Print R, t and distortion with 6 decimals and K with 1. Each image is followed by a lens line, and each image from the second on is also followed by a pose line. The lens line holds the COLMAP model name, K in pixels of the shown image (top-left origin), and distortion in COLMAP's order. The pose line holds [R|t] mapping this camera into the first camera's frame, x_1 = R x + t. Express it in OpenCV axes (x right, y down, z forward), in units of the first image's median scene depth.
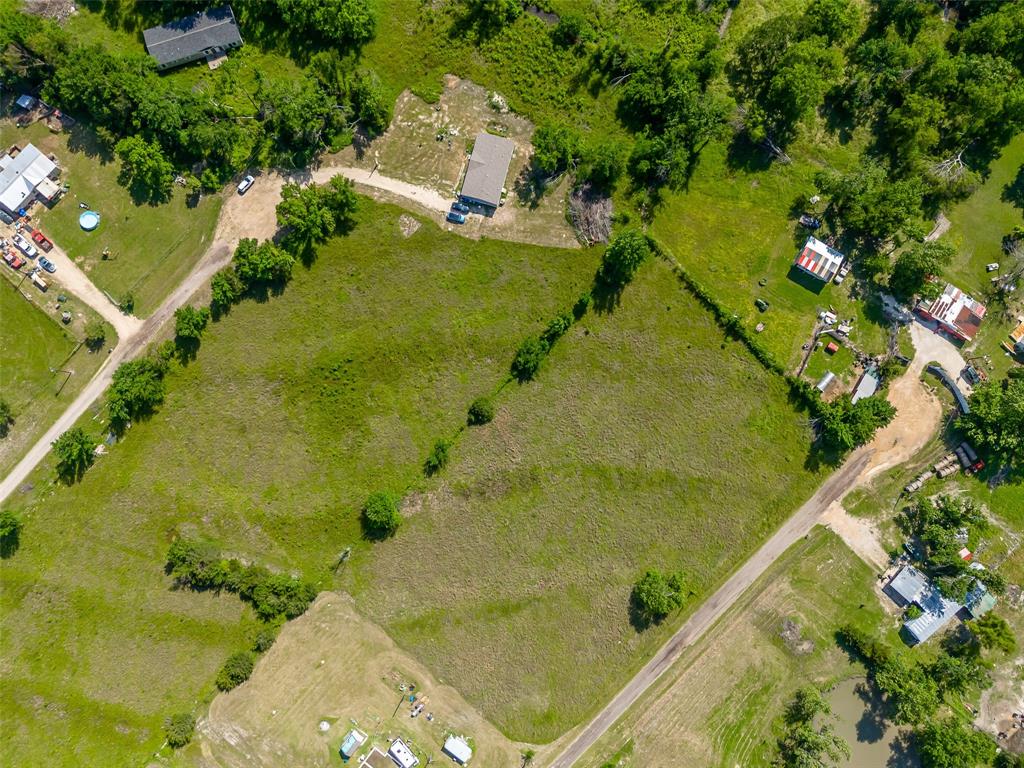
lens RADIAL K [[754.1, 0, 512.2], [0, 754.1, 386.5], [0, 0, 1]] dist [0.068684, -0.066204]
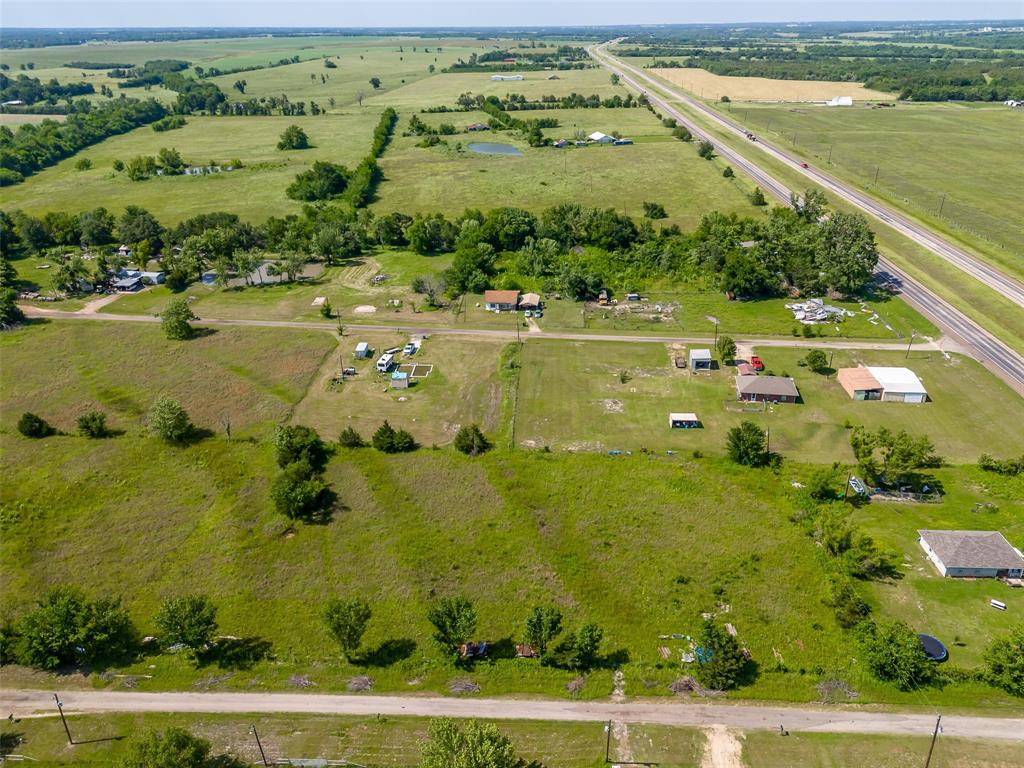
lens RADIAL K [[772.7, 0, 513.1], [0, 772.7, 382.0], [0, 0, 1]] dist [0.075973, -0.075734]
pose [[-0.593586, -0.352041, 0.723687, -1.055818], [0.802057, -0.185002, 0.567872, -0.034777], [-0.066031, 0.917519, 0.392172, 0.524089]]
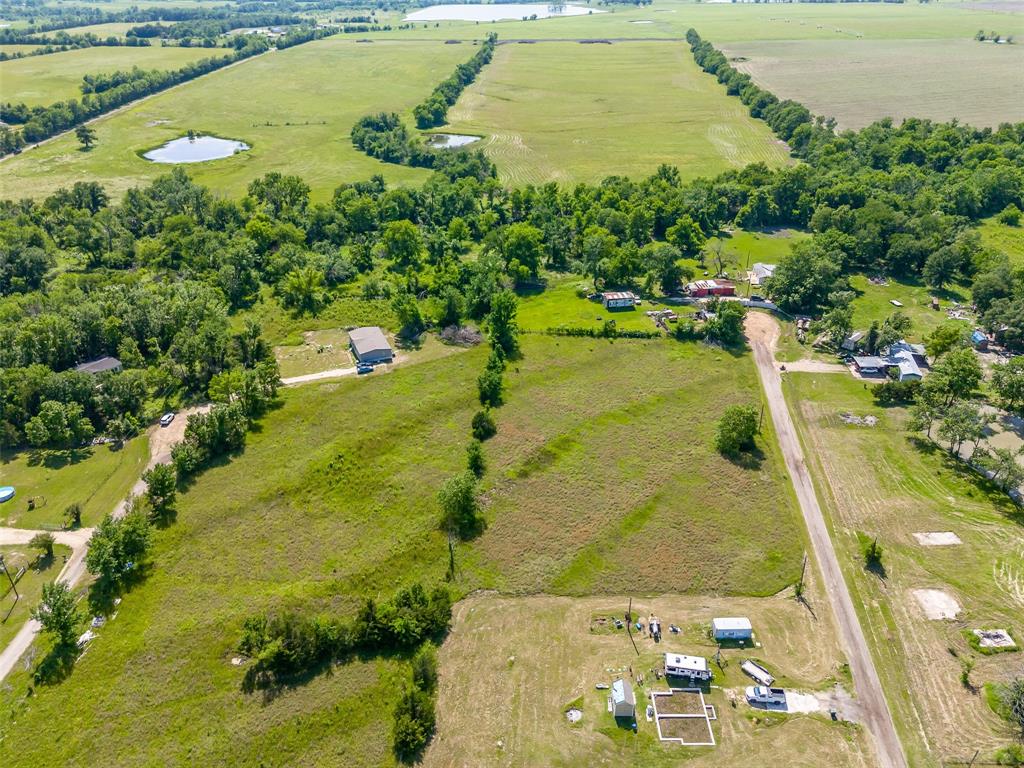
lens RADIAL K [[755.0, 0, 511.5], [0, 755.0, 384.0], [0, 0, 1]] dist [0.065107, -0.058857]
pose [[0.788368, -0.329936, 0.519247, -0.509322], [0.614951, 0.446840, -0.649746, 0.676885], [-0.017646, 0.831550, 0.555169, 0.386842]]
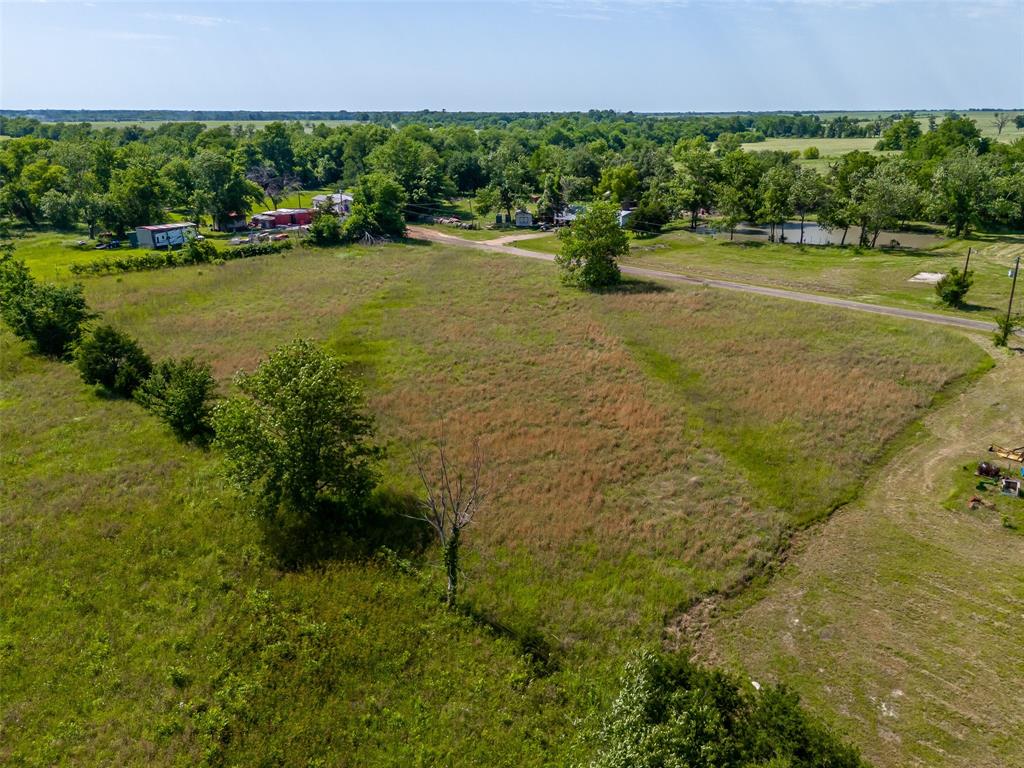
lens RADIAL K [[776.0, 0, 513.0], [0, 776.0, 387.3], [0, 0, 1]] dist [0.066878, -0.062822]
pose [[0.056679, -0.351457, 0.934487, -0.373623], [0.995695, 0.088651, -0.027050, 0.224258], [-0.073336, 0.931997, 0.354969, 0.851776]]
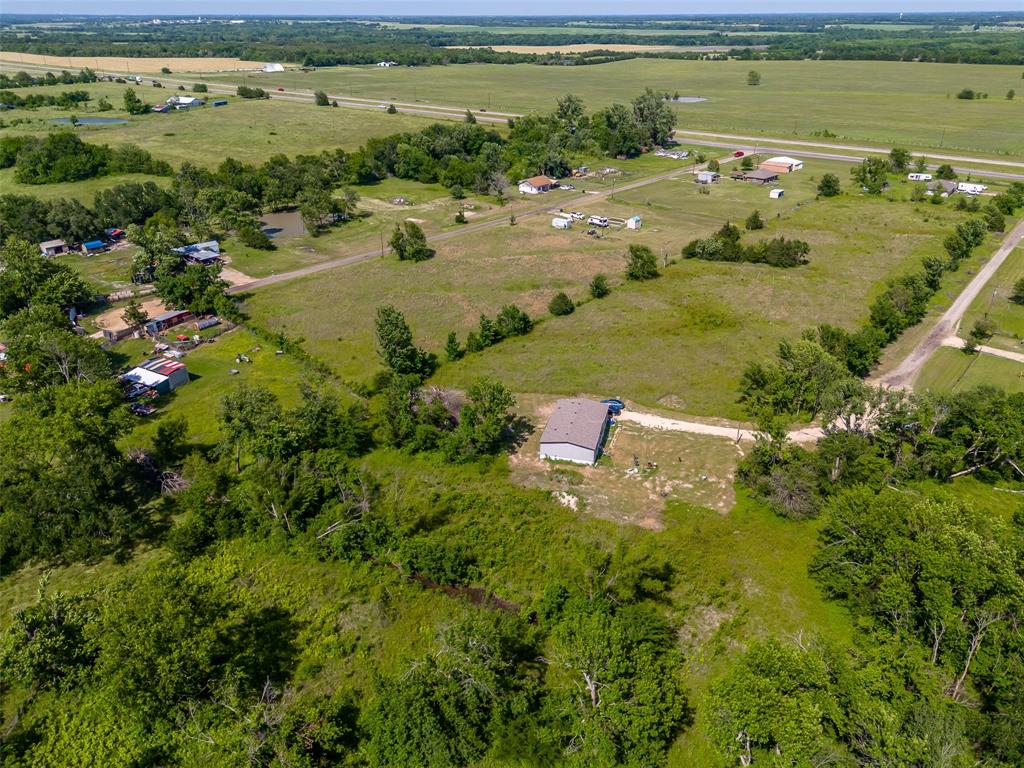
lens RADIAL K [[754.1, 0, 512.2], [0, 754.1, 386.5], [0, 0, 1]] dist [0.068684, -0.066204]
pose [[-0.999818, -0.013098, -0.013890, 0.038015], [-0.008027, -0.371699, 0.928318, -0.937989], [-0.017322, 0.928261, 0.371526, 0.716154]]
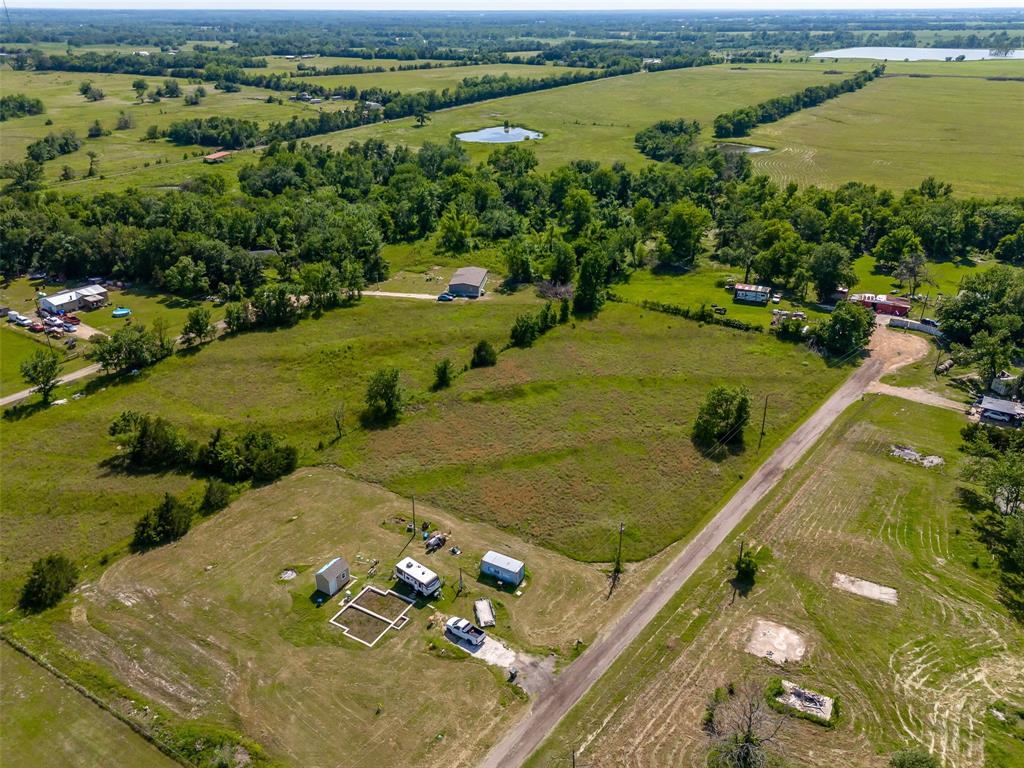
lens RADIAL K [[754.1, 0, 512.2], [0, 754.1, 386.5], [0, 0, 1]] dist [0.068684, -0.066204]
pose [[0.990630, -0.079930, 0.110744, -0.114746], [0.136043, 0.505888, -0.851804, 0.884399], [0.012061, 0.858888, 0.512021, 0.524134]]
